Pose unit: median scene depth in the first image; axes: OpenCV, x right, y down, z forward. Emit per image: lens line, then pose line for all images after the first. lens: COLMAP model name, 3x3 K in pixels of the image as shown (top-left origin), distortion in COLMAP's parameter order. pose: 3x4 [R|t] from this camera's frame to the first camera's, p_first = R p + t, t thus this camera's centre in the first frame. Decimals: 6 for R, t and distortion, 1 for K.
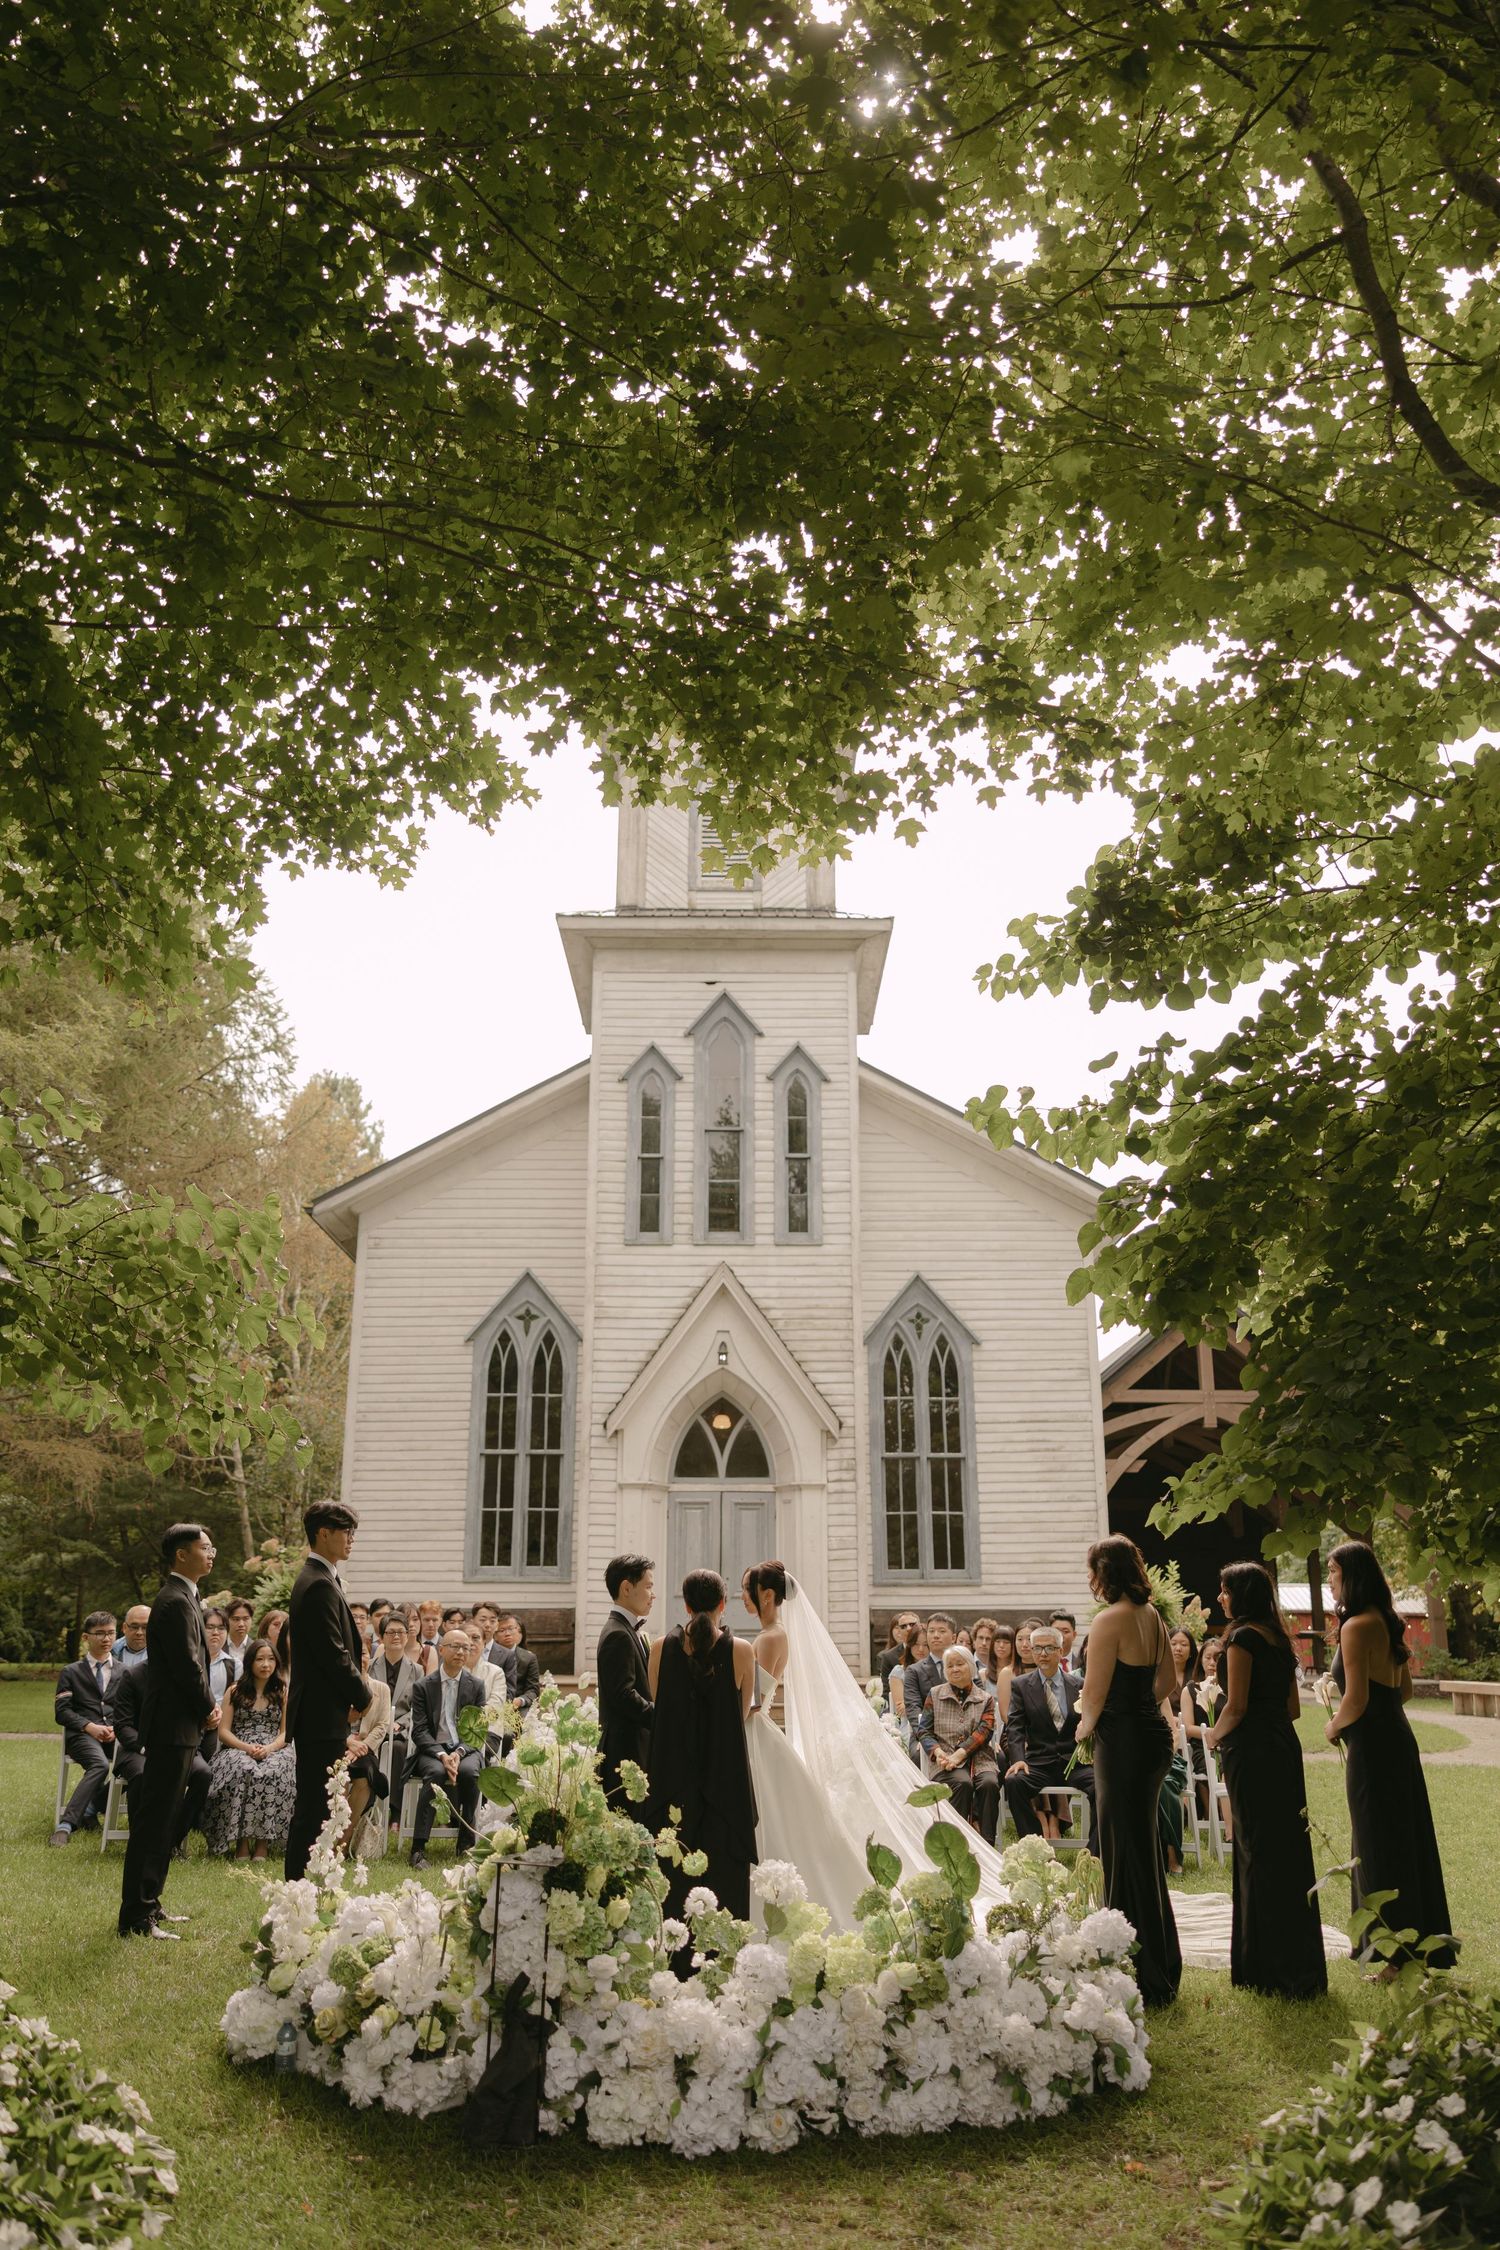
lens RADIAL K [[1793.4, 0, 736.9], [0, 1793.4, 1121.1], [0, 0, 1]] dist [0.015255, 0.010950]
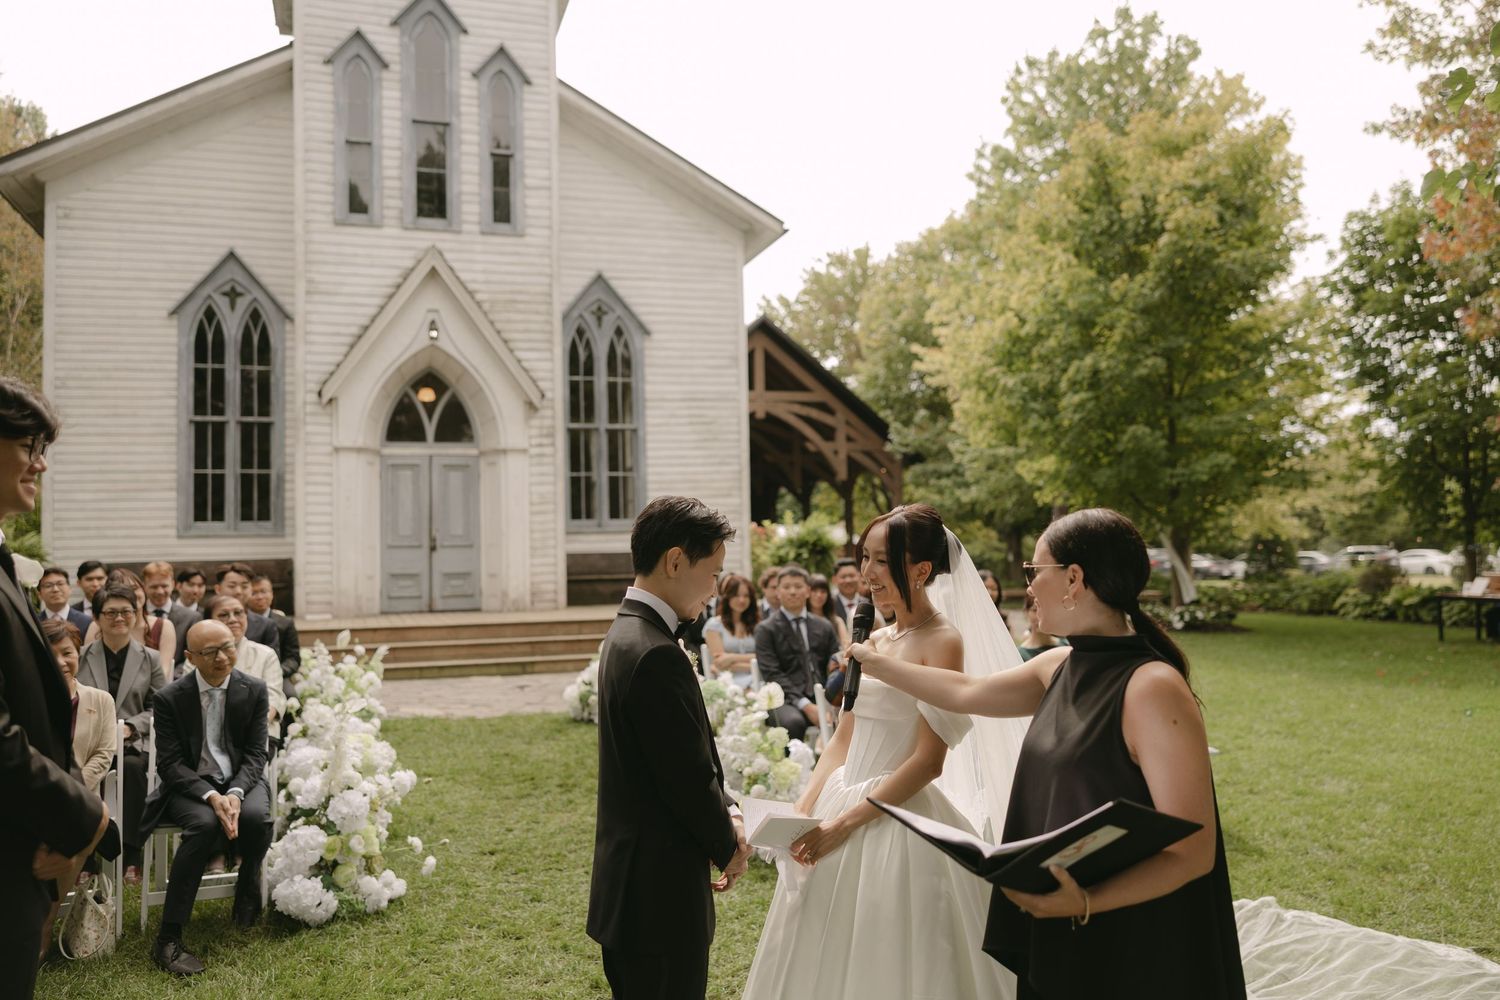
lens RADIAL K [[1195.6, 0, 747.9], [0, 1195.6, 493.6], [0, 0, 1]] dist [0.015255, 0.010950]
pose [[0.951983, -0.005610, 0.306098, -0.046440], [-0.062057, 0.975540, 0.210880, 0.057983], [-0.299794, -0.219750, 0.928350, 0.233718]]
